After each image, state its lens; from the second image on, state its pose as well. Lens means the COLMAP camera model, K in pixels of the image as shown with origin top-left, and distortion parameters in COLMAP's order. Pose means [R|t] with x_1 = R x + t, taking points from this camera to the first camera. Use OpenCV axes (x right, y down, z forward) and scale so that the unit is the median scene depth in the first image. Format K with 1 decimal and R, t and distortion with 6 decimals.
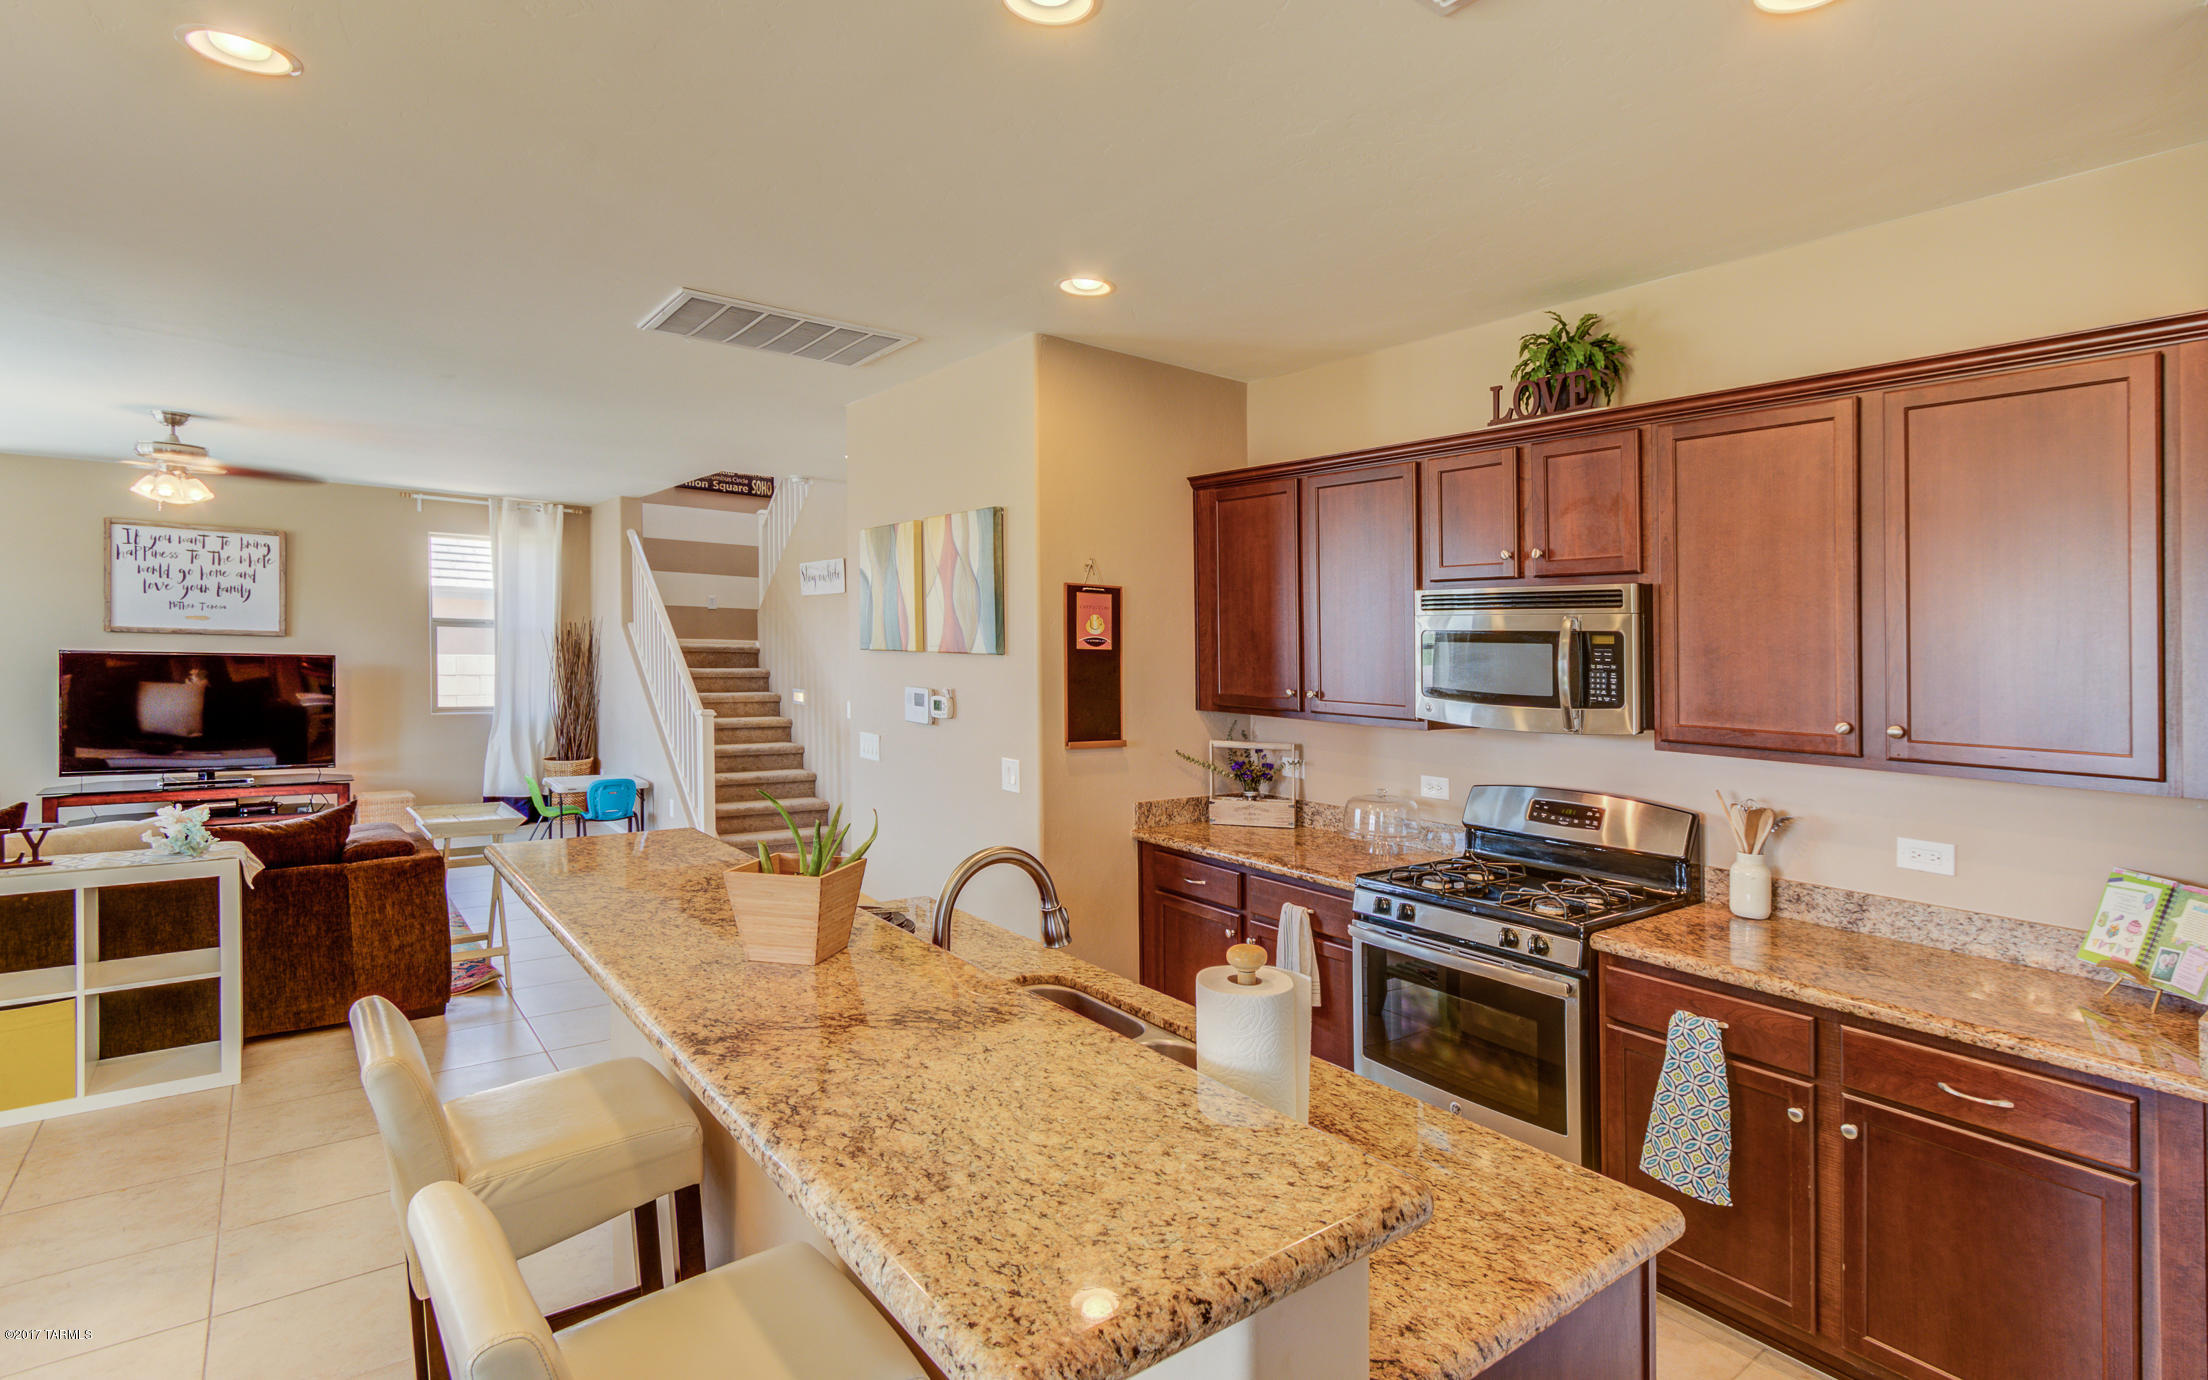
lens RADIAL K [[1075.6, 0, 1104.0], [0, 1075.6, 690.0], [0, 0, 1]] dist [-0.001225, 0.000055]
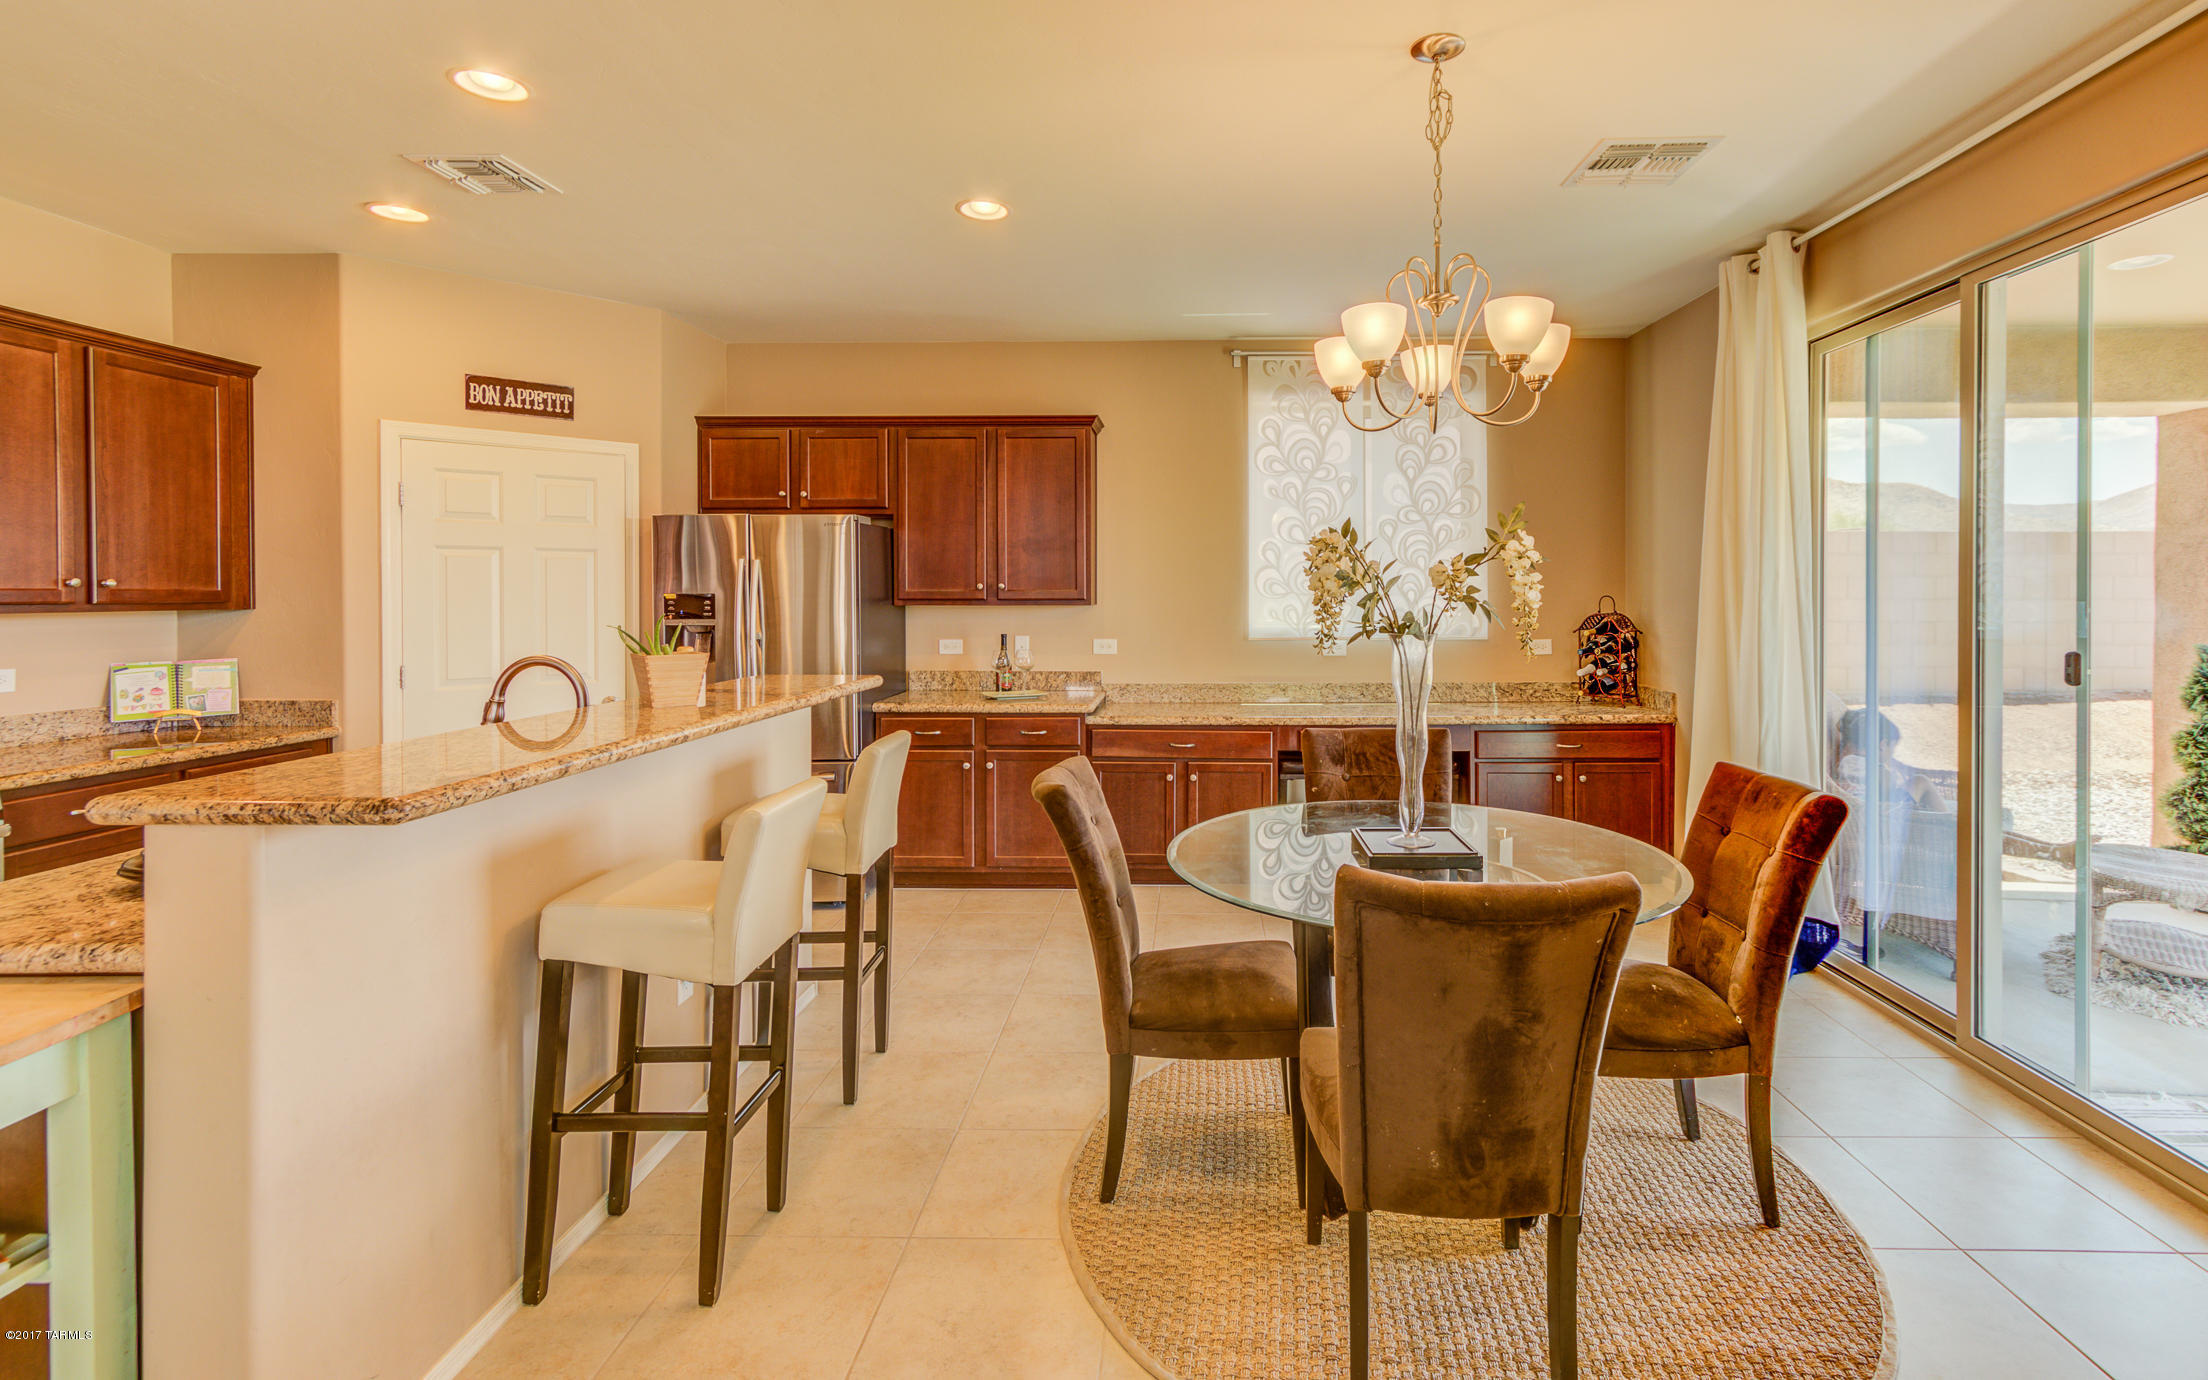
lens RADIAL K [[1007.4, 0, 1169.3], [0, 1007.4, 604.8], [0, 0, 1]] dist [0.003021, 0.001713]
pose [[-0.774536, -0.031611, 0.631739, -0.955341], [0.005535, 0.998373, 0.056743, -0.001488], [-0.632505, 0.047447, -0.773102, 0.878537]]
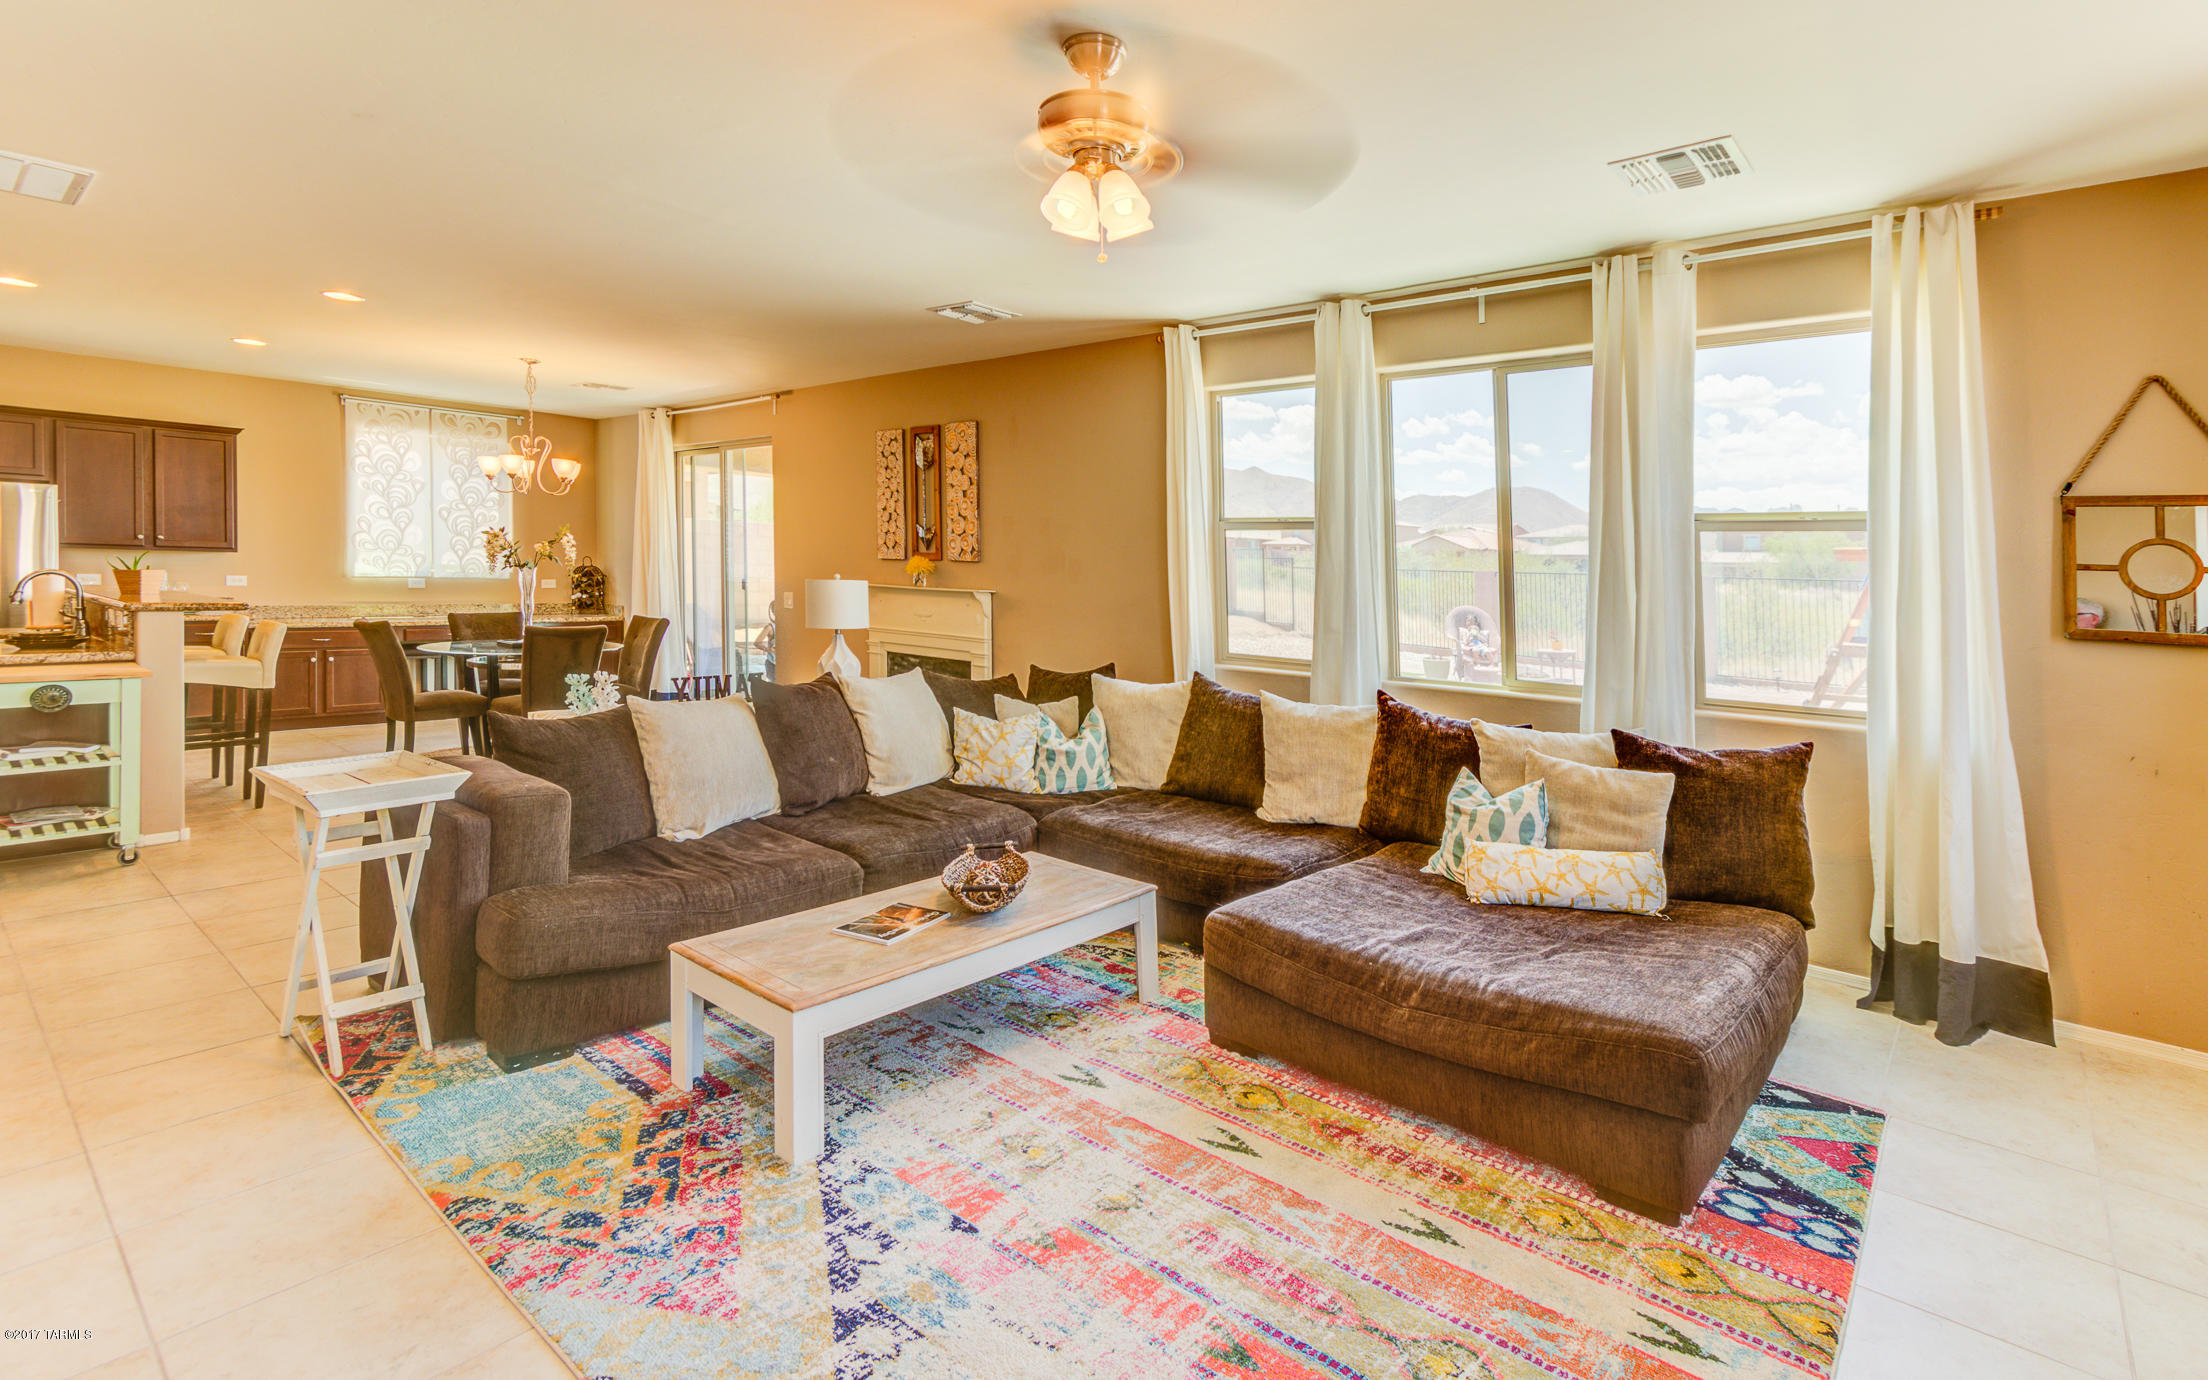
lens RADIAL K [[1044.3, 0, 1108.0], [0, 1044.3, 643.0], [0, 0, 1]] dist [0.017006, 0.000572]
pose [[-0.979121, -0.038481, -0.199602, -1.394311], [-0.059801, 0.992995, 0.101903, -0.077337], [0.194283, 0.111712, -0.974564, 2.604599]]
